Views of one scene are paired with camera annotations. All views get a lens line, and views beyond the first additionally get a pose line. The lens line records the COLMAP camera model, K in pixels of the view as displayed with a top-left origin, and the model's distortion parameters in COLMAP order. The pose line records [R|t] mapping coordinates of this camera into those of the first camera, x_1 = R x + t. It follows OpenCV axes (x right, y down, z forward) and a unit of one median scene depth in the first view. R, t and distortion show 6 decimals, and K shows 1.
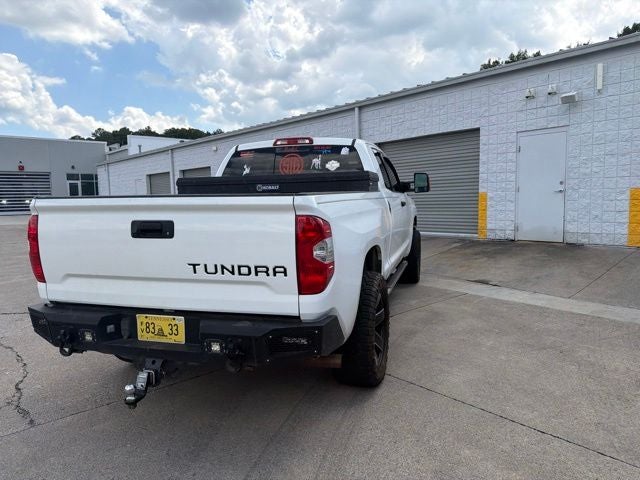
lens RADIAL K [[452.7, 0, 321.8], [0, 452.7, 241.2], [0, 0, 1]] dist [0.026895, -0.033396]
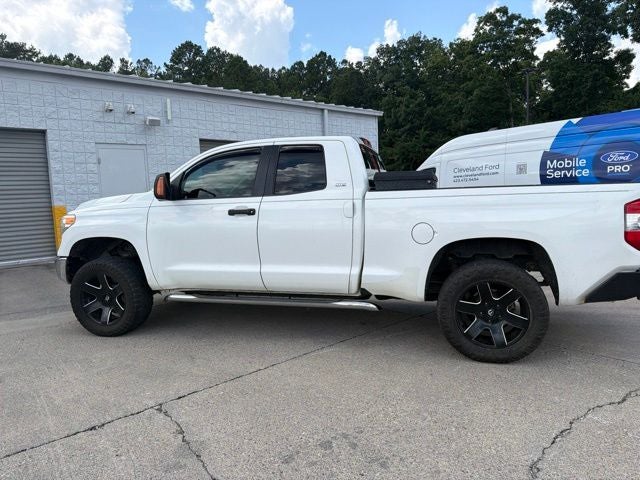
lens RADIAL K [[452.7, 0, 322.1], [0, 452.7, 237.0], [0, 0, 1]] dist [0.026895, -0.033396]
pose [[-0.014759, -0.068601, 0.997535, -1.125535], [0.136551, 0.988158, 0.069976, -0.092812], [-0.990523, 0.137248, -0.005216, 1.144638]]
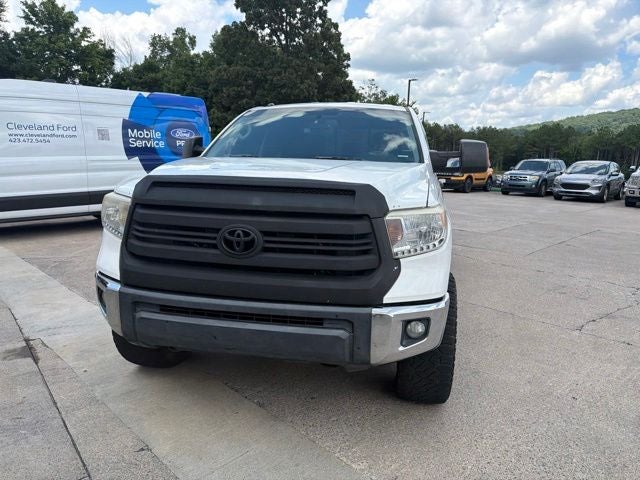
lens RADIAL K [[452.7, 0, 319.4], [0, 452.7, 245.8], [0, 0, 1]] dist [0.026895, -0.033396]
pose [[-0.998094, 0.009814, -0.060927, 0.091737], [-0.008773, 0.954682, 0.297500, -0.254756], [0.061086, 0.297467, -0.952776, 2.190474]]
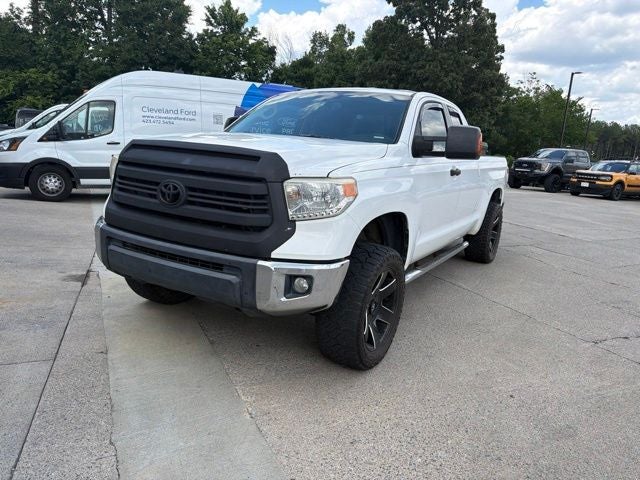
lens RADIAL K [[452.7, 0, 320.6], [0, 452.7, 237.9], [0, 0, 1]] dist [0.026895, -0.033396]
pose [[-0.965539, -0.096120, 0.241858, -0.182701], [-0.020526, 0.954529, 0.297411, -0.240550], [-0.259448, 0.282198, -0.923608, 2.234931]]
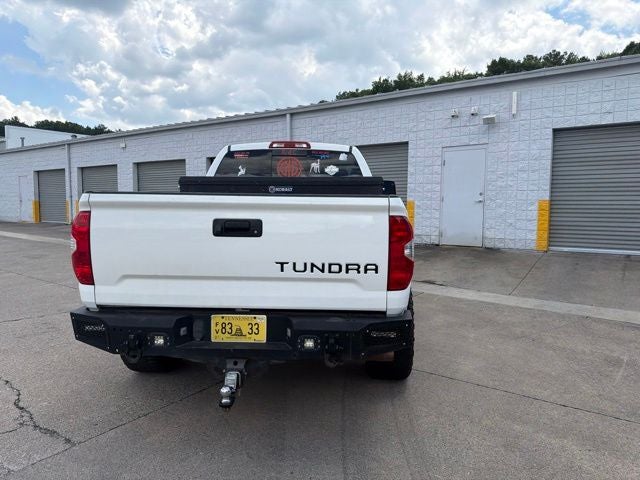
lens RADIAL K [[452.7, 0, 321.8], [0, 452.7, 237.5], [0, 0, 1]] dist [0.026895, -0.033396]
pose [[0.972327, 0.008090, 0.233484, -0.229813], [-0.003315, 0.999777, -0.020838, 0.008119], [-0.233600, 0.019487, 0.972137, 0.000357]]
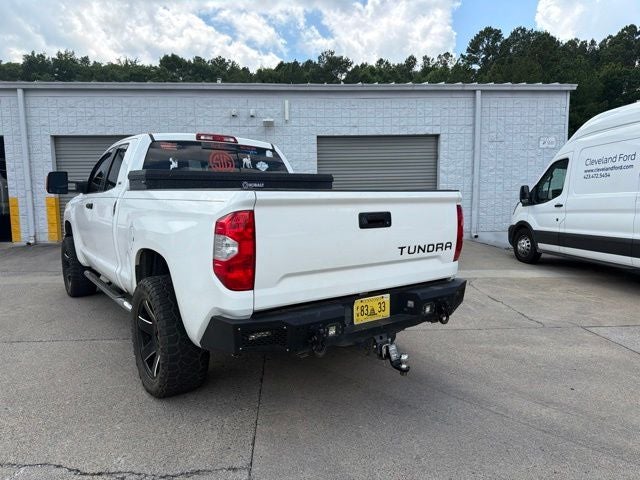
lens RADIAL K [[452.7, 0, 322.0], [0, 452.7, 245.1], [0, 0, 1]] dist [0.026895, -0.033396]
pose [[0.599155, -0.071563, 0.797428, -0.729586], [0.075528, 0.996608, 0.032689, -0.005551], [-0.797063, 0.040643, 0.602527, 0.238765]]
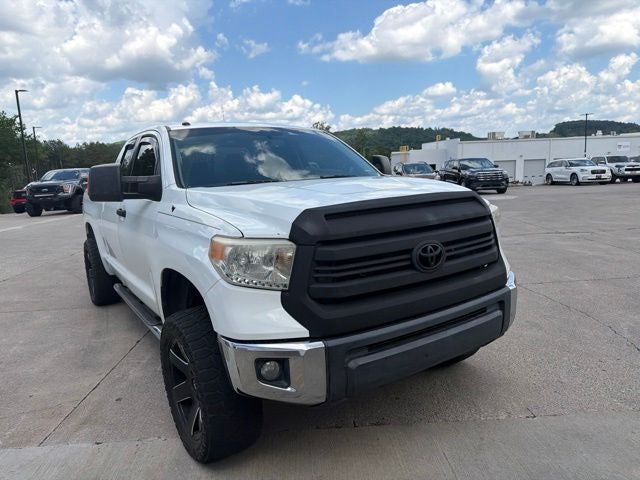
lens RADIAL K [[452.7, 0, 322.5], [0, 452.7, 238.9], [0, 0, 1]] dist [0.026895, -0.033396]
pose [[-0.644021, 0.172431, -0.745322, 0.588201], [-0.020213, 0.970091, 0.241897, -0.254372], [0.764741, 0.170851, -0.621274, 1.949631]]
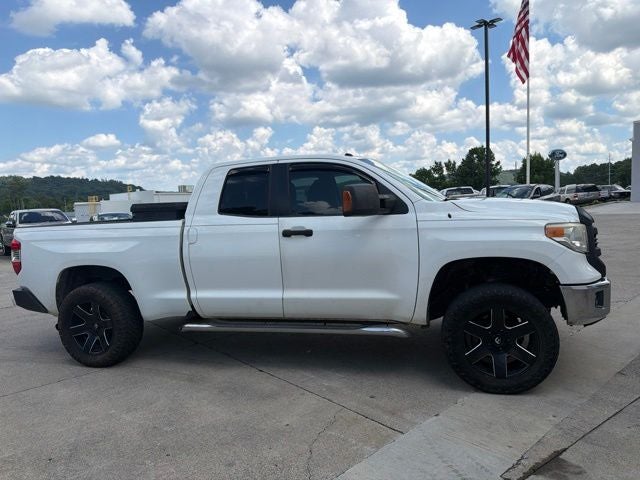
lens RADIAL K [[452.7, 0, 321.4], [0, 452.7, 234.8], [0, 0, 1]] dist [0.026895, -0.033396]
pose [[-0.012055, 0.093831, -0.995515, 1.043152], [-0.053521, 0.994100, 0.094346, -0.176103], [0.998494, 0.054419, -0.006962, 1.223171]]
